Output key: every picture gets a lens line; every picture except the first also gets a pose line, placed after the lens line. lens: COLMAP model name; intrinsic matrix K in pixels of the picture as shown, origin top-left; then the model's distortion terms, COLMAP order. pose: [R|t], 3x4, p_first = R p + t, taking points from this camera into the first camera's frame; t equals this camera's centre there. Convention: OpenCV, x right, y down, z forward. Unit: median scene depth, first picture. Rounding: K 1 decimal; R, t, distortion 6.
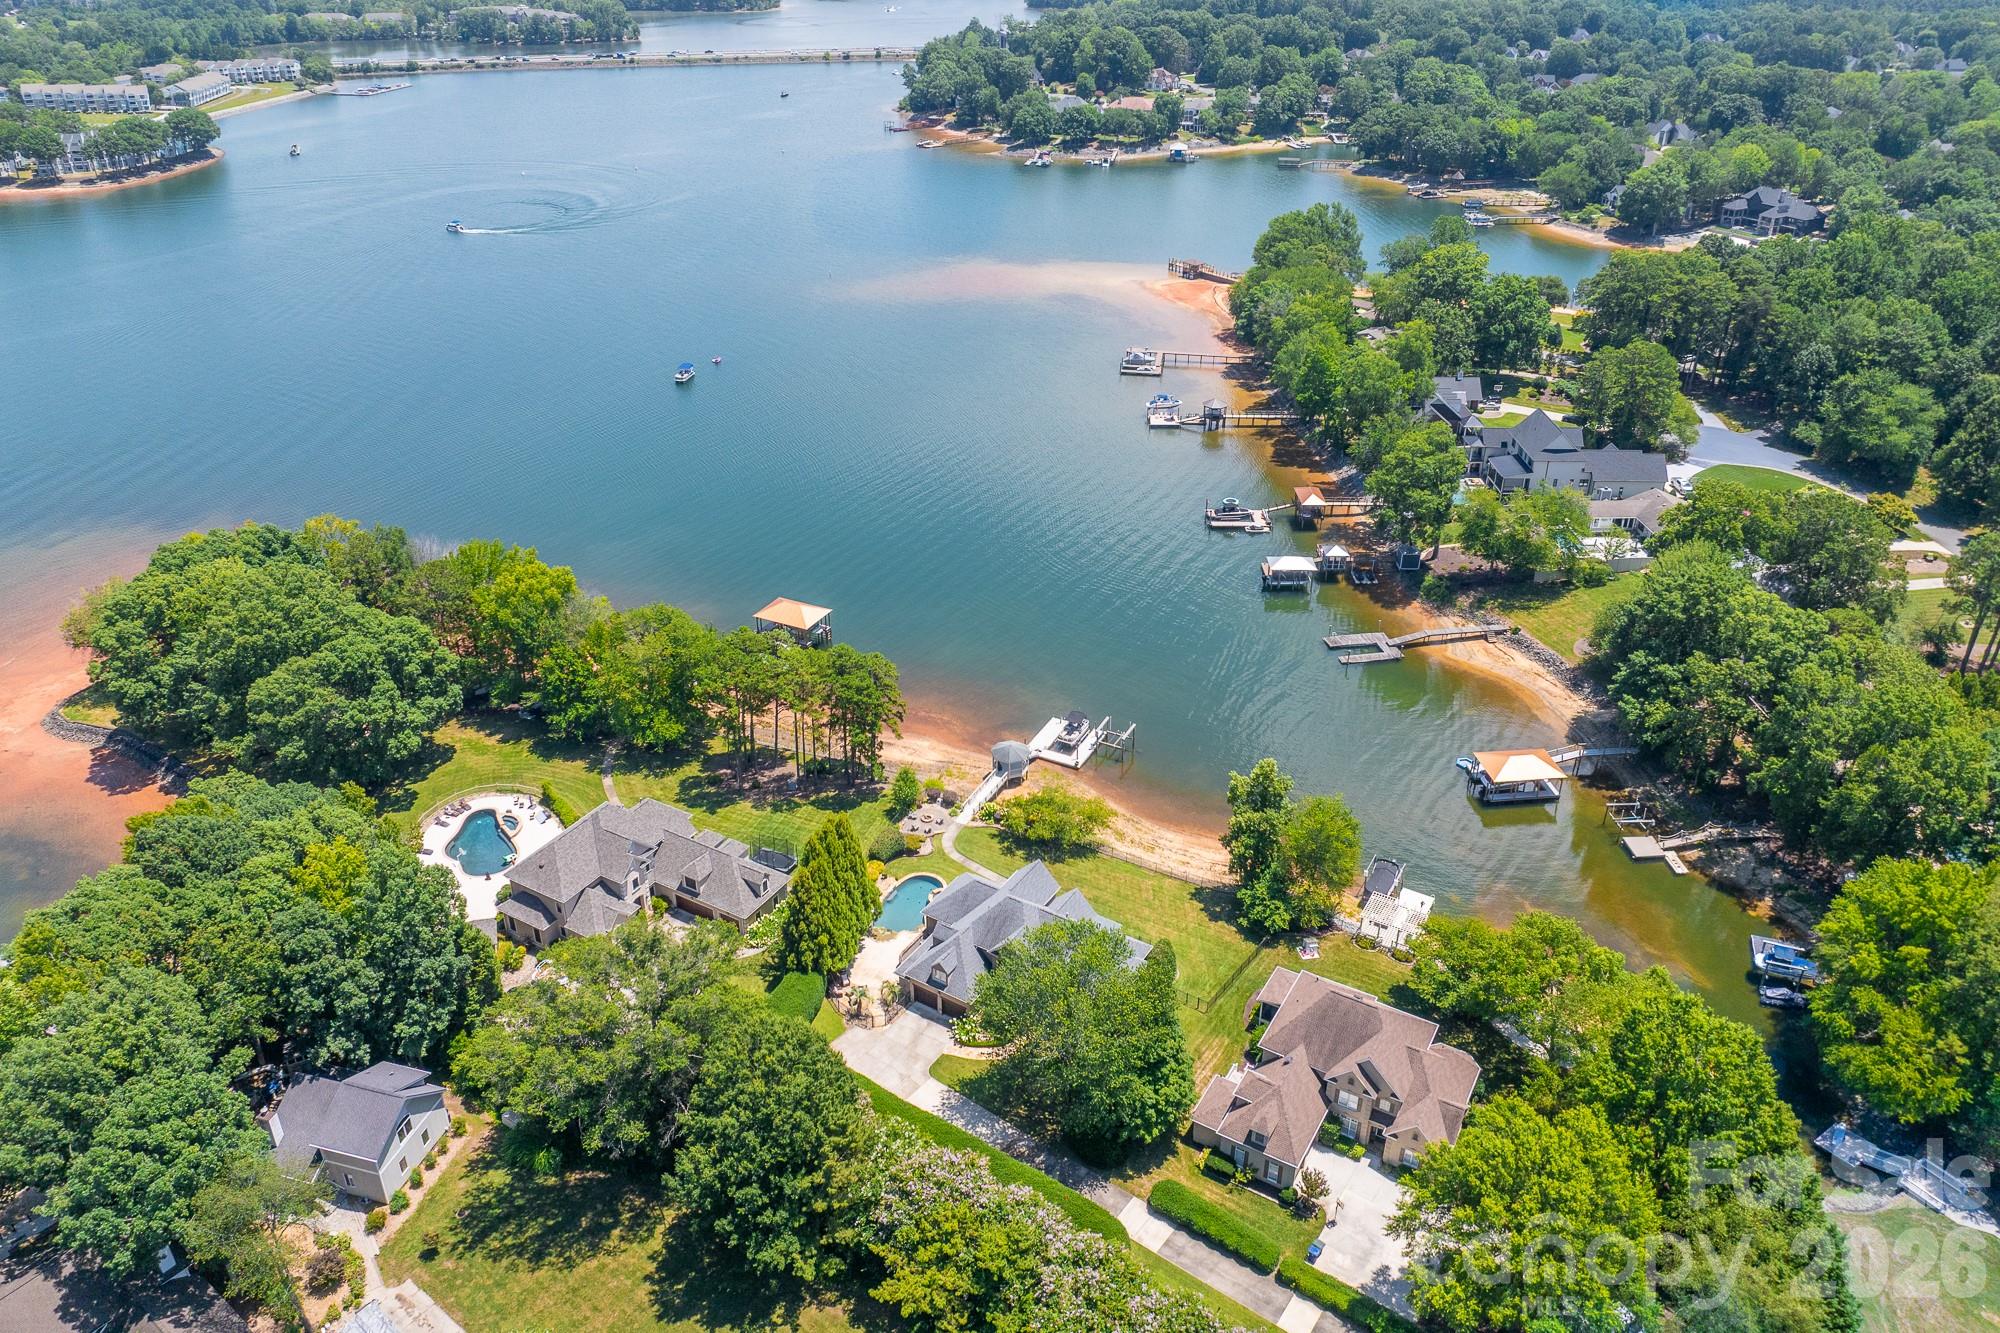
lens RADIAL K [[1418.1, 0, 1000.0], [0, 1418.1, 666.5], [0, 0, 1]] dist [-0.039764, 0.000793]
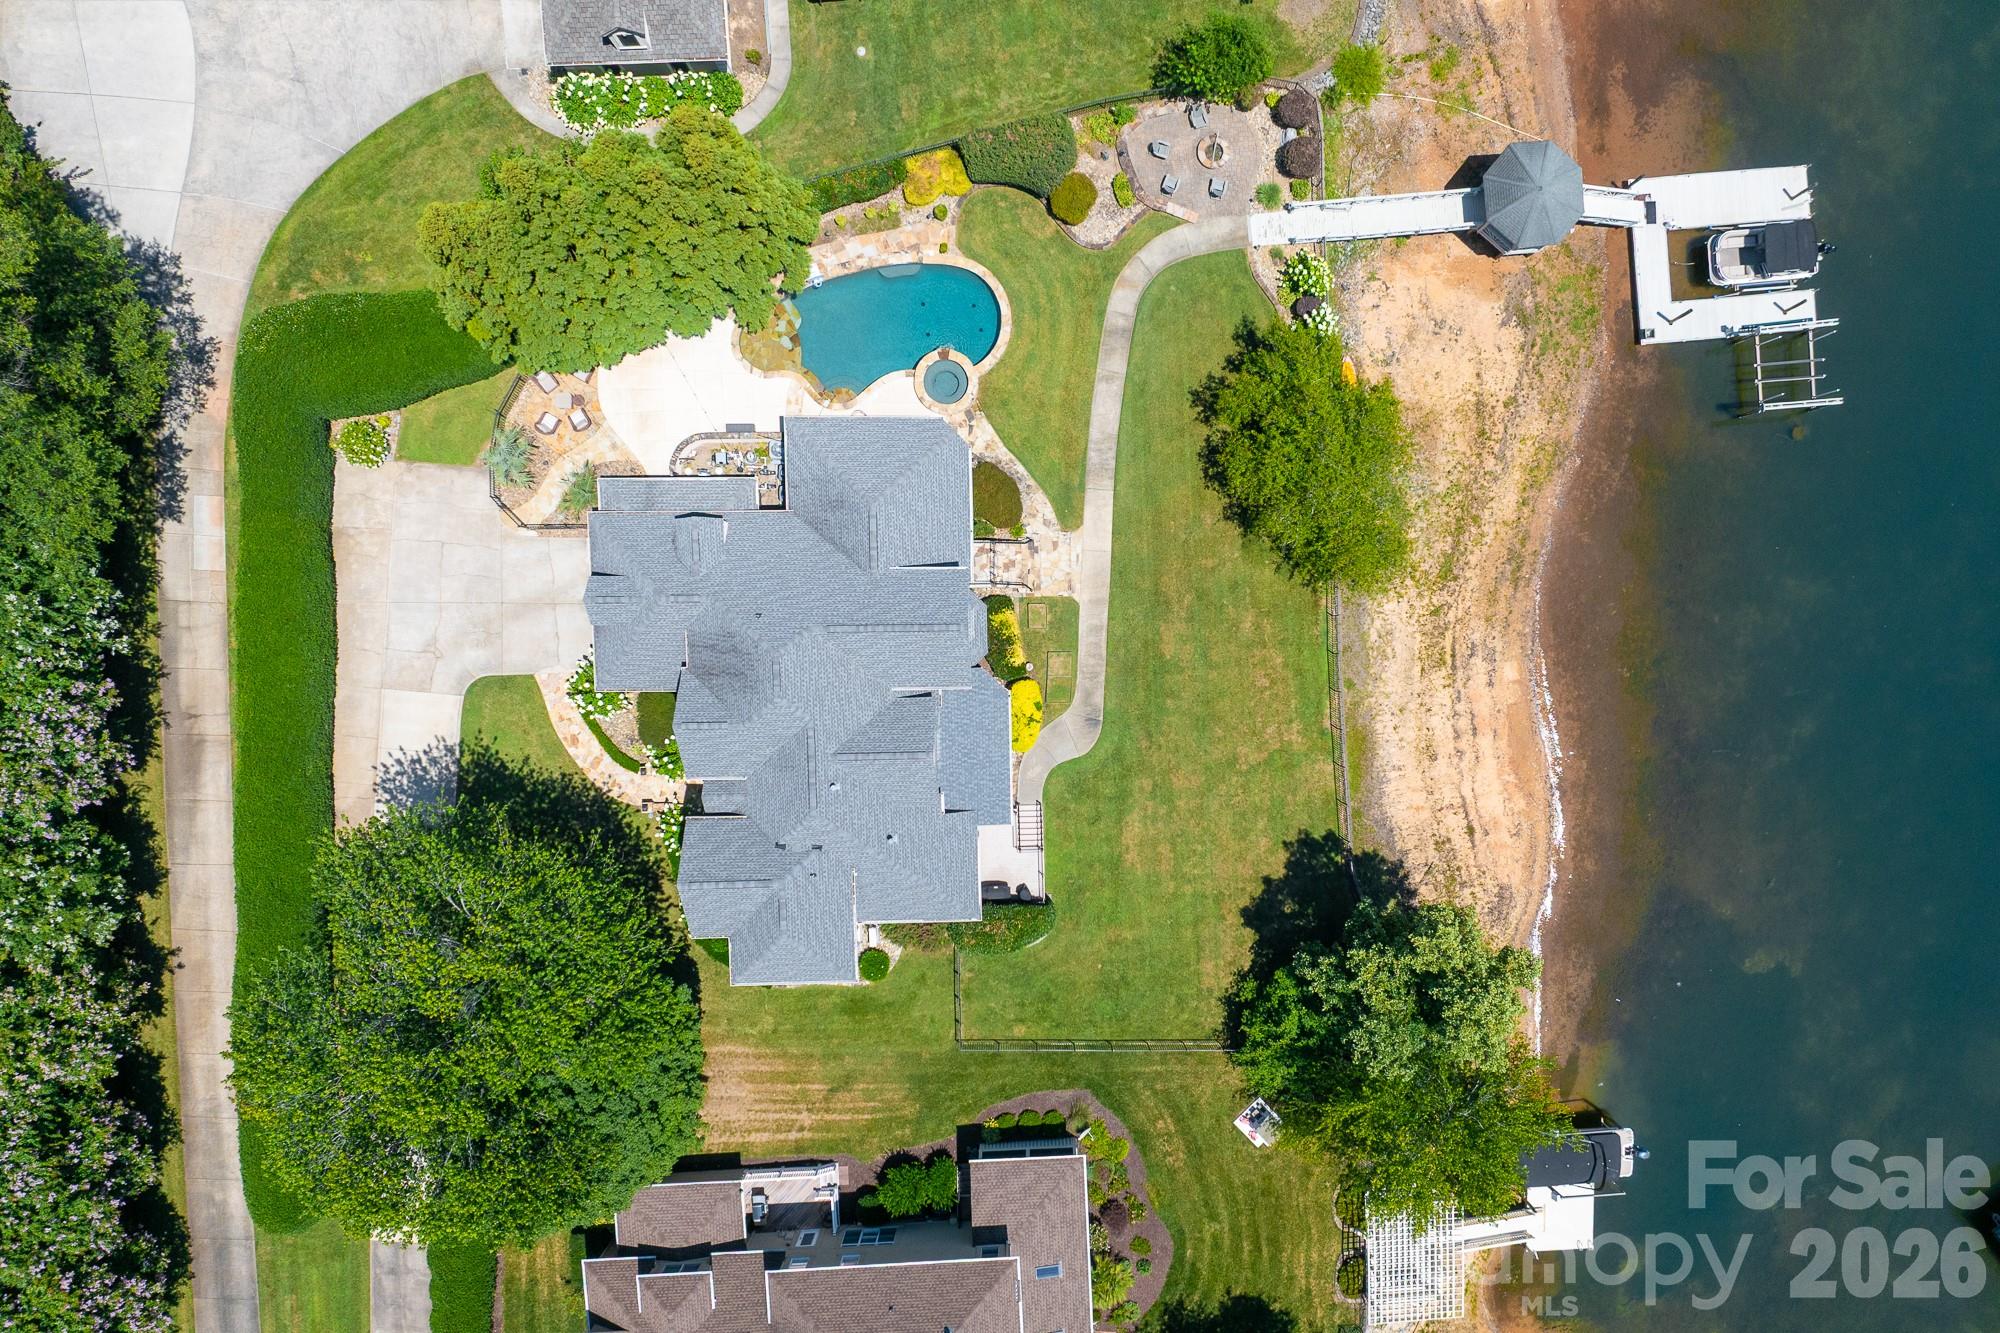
lens RADIAL K [[1411.8, 0, 1005.5], [0, 1411.8, 707.4], [0, 0, 1]] dist [-0.038410, 0.003372]
pose [[0.548783, 0.830175, 0.098214, 0.006675], [-0.453198, 0.196727, 0.869431, -0.172639], [0.702459, -0.521639, 0.484194, 0.680437]]
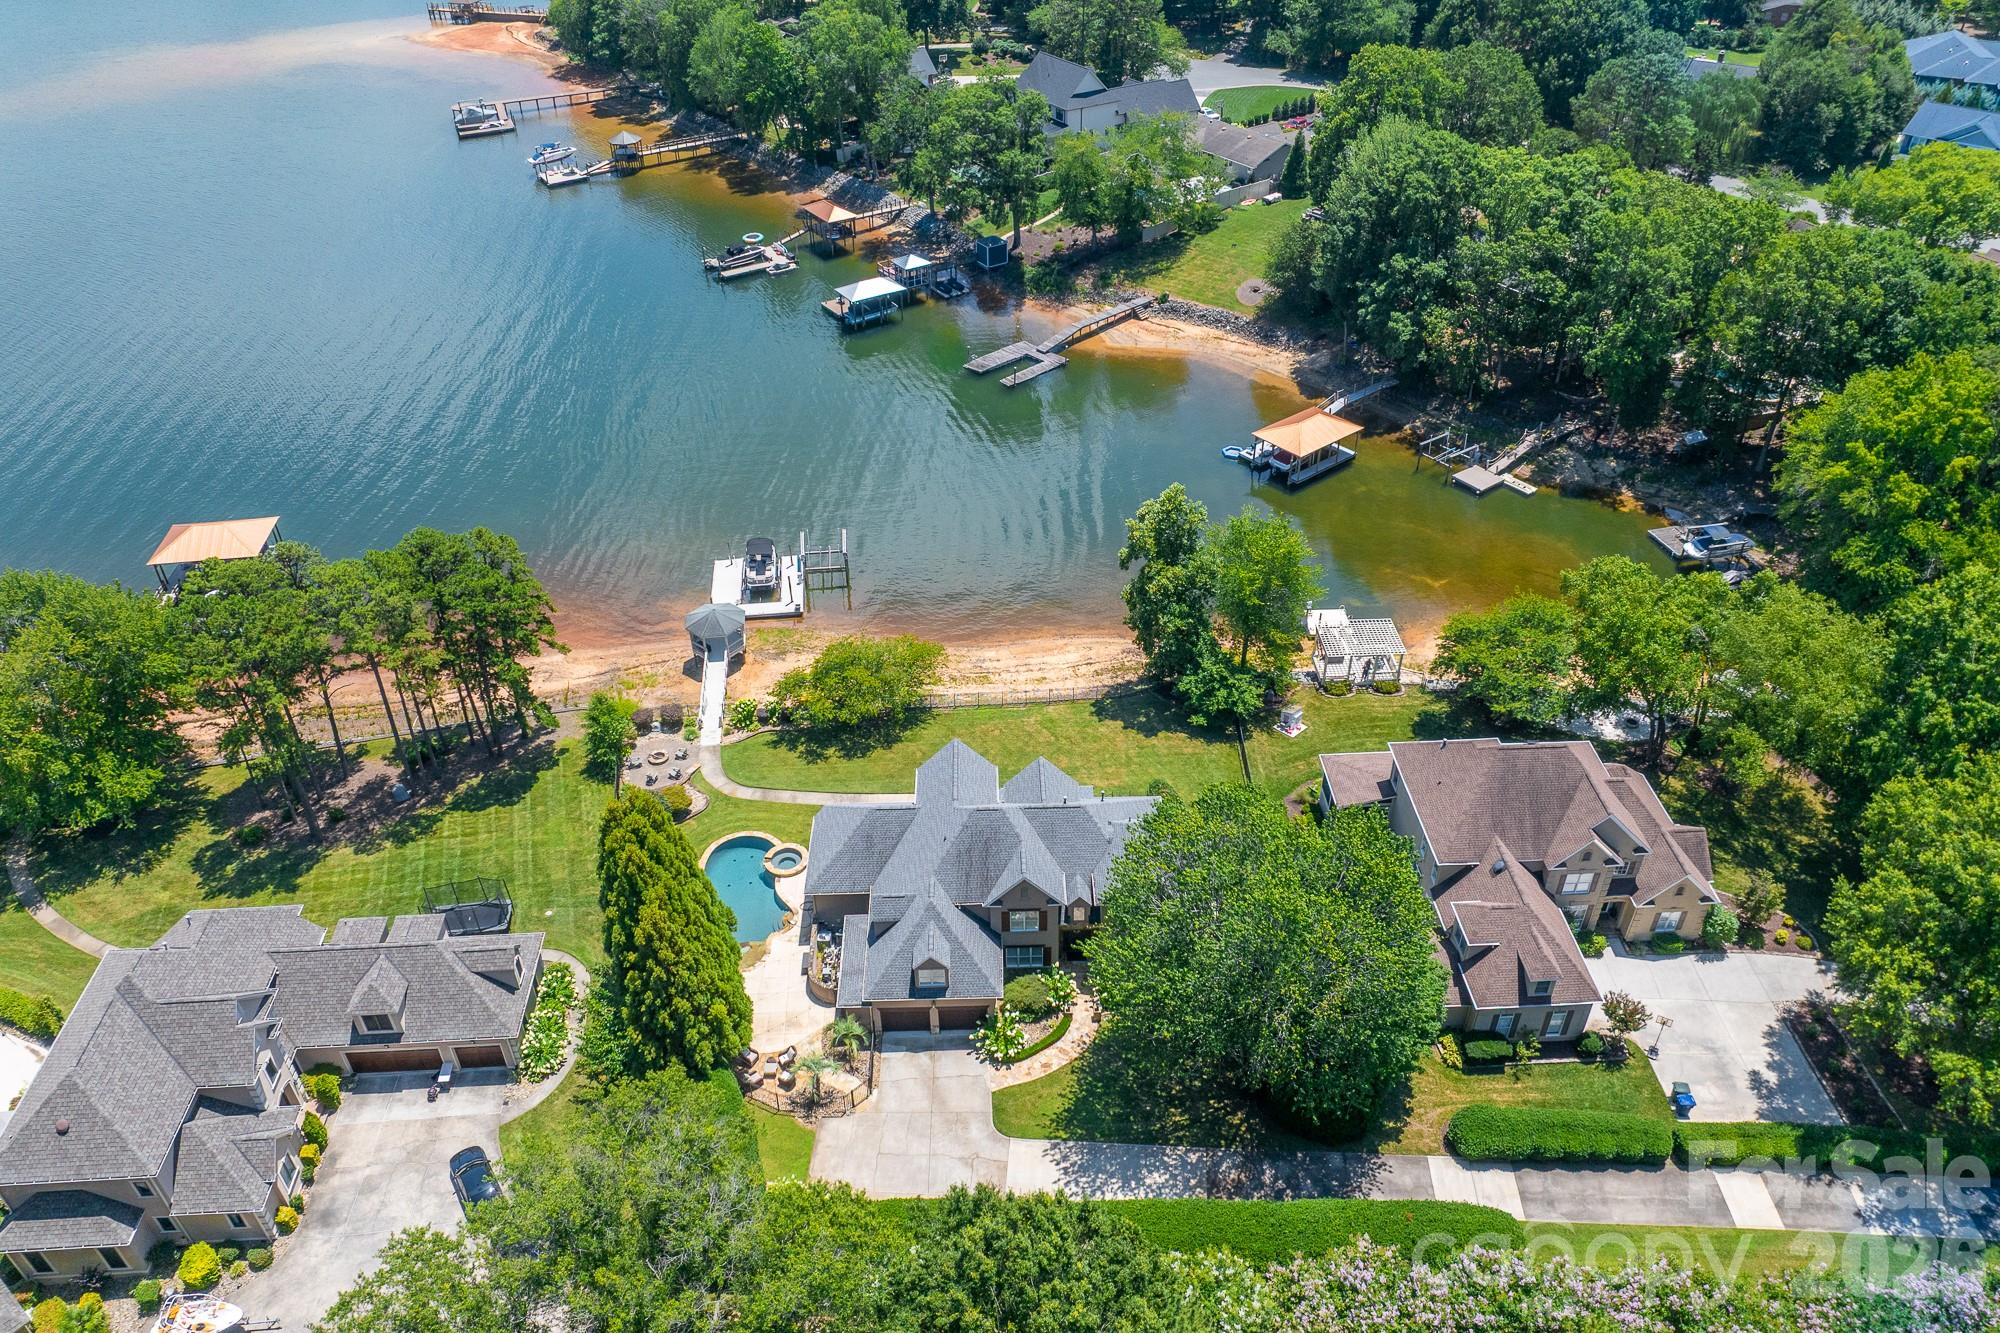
lens RADIAL K [[1411.8, 0, 1005.5], [0, 1411.8, 707.4], [0, 0, 1]] dist [-0.038410, 0.003372]
pose [[0.827414, -0.348701, 0.440220, -0.186951], [0.283975, 0.936062, 0.207717, 0.001498], [-0.484505, -0.046856, 0.873533, 0.382587]]
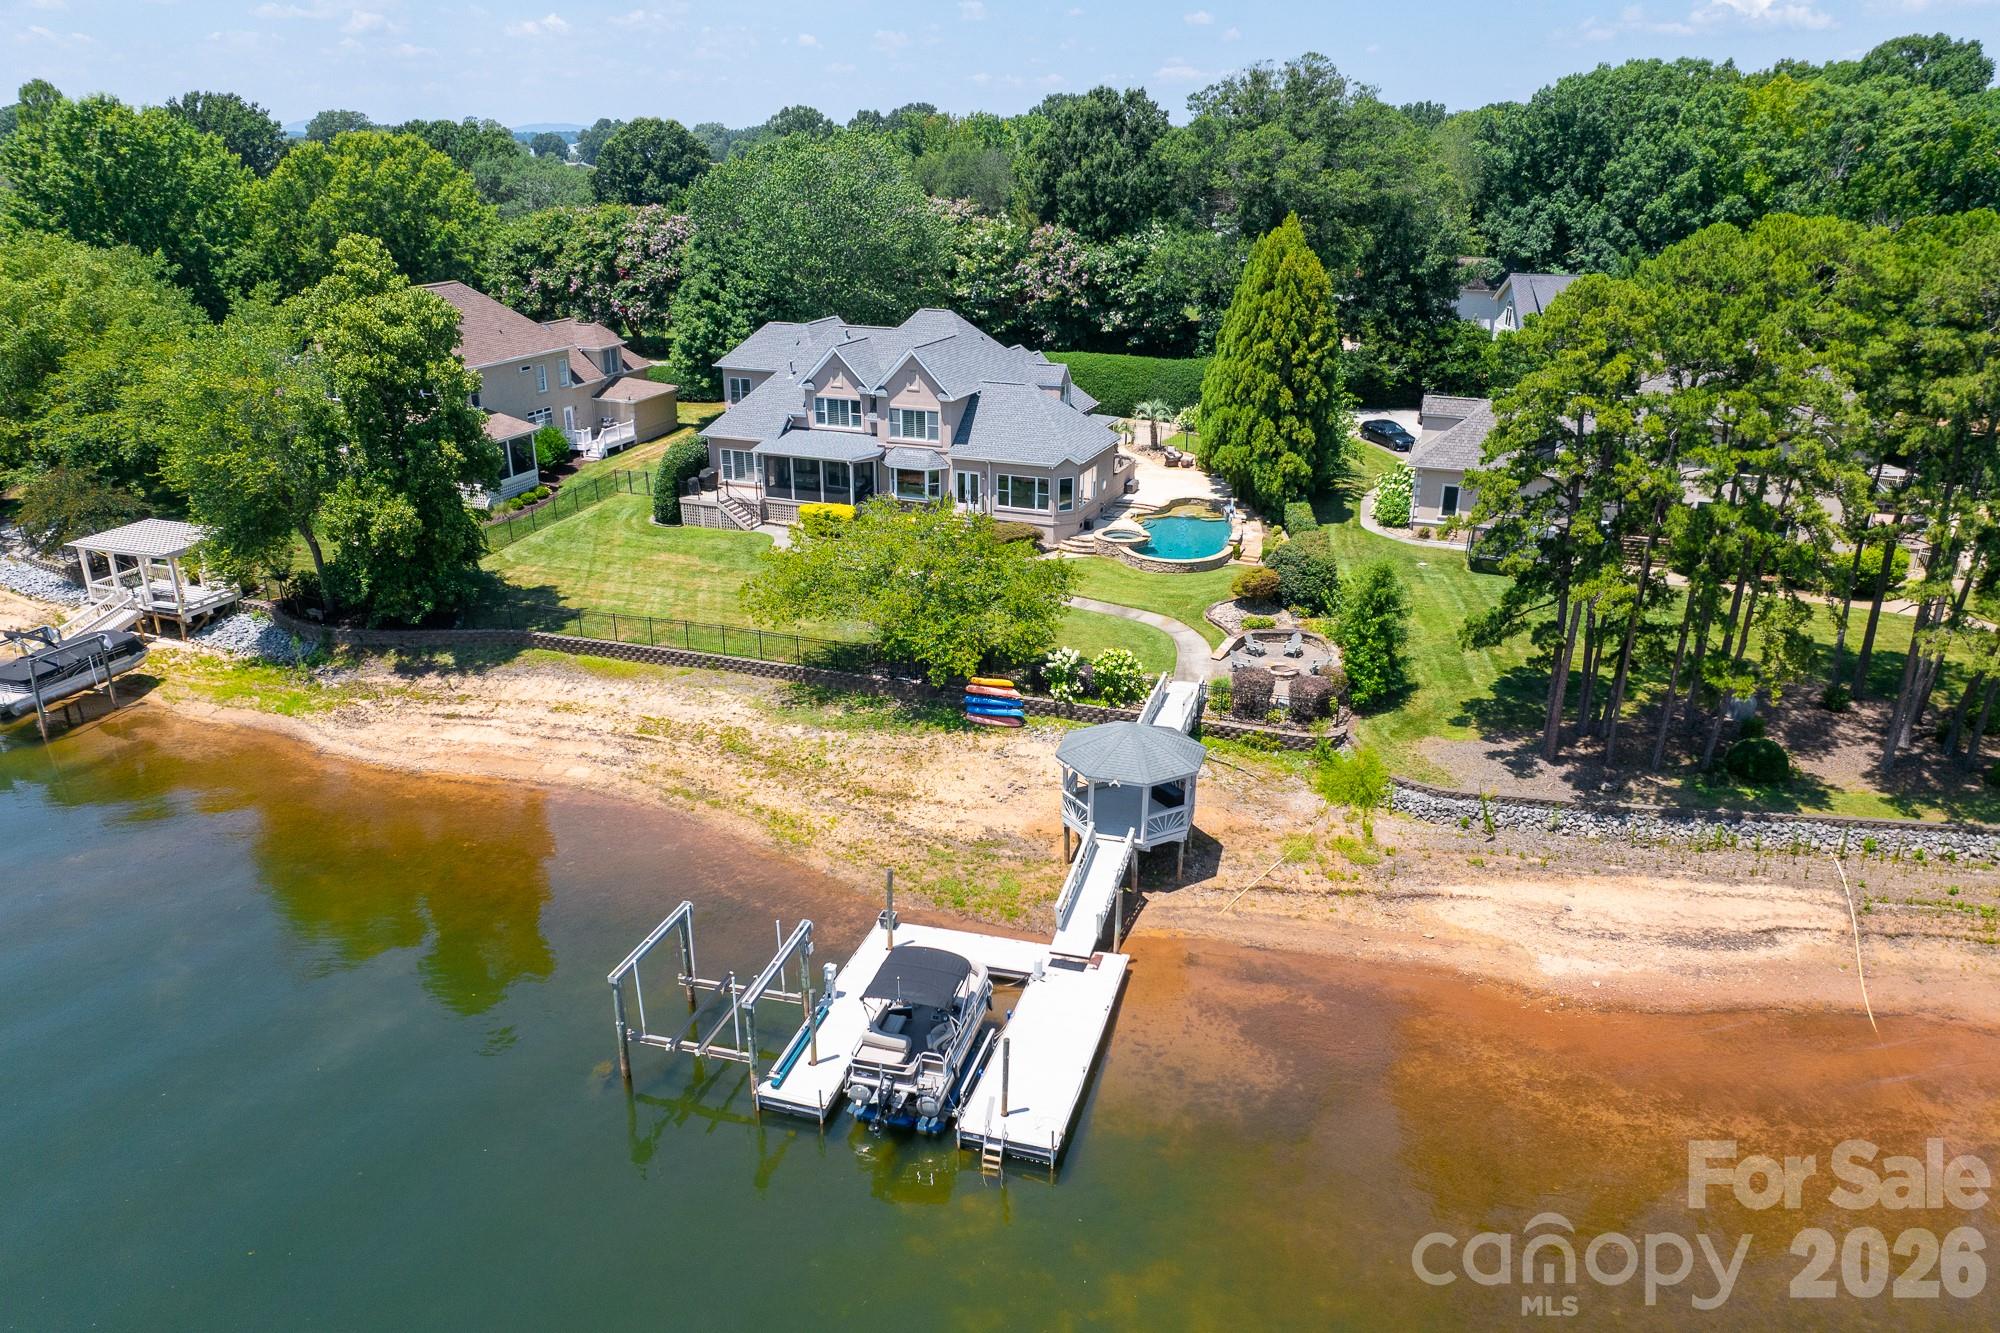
lens RADIAL K [[1411.8, 0, 1005.5], [0, 1411.8, 707.4], [0, 0, 1]] dist [-0.038410, 0.003372]
pose [[-0.978371, 0.070952, -0.194307, 0.085975], [-0.109877, 0.617609, 0.778772, -0.155372], [0.175261, 0.783279, -0.596455, 1.190979]]
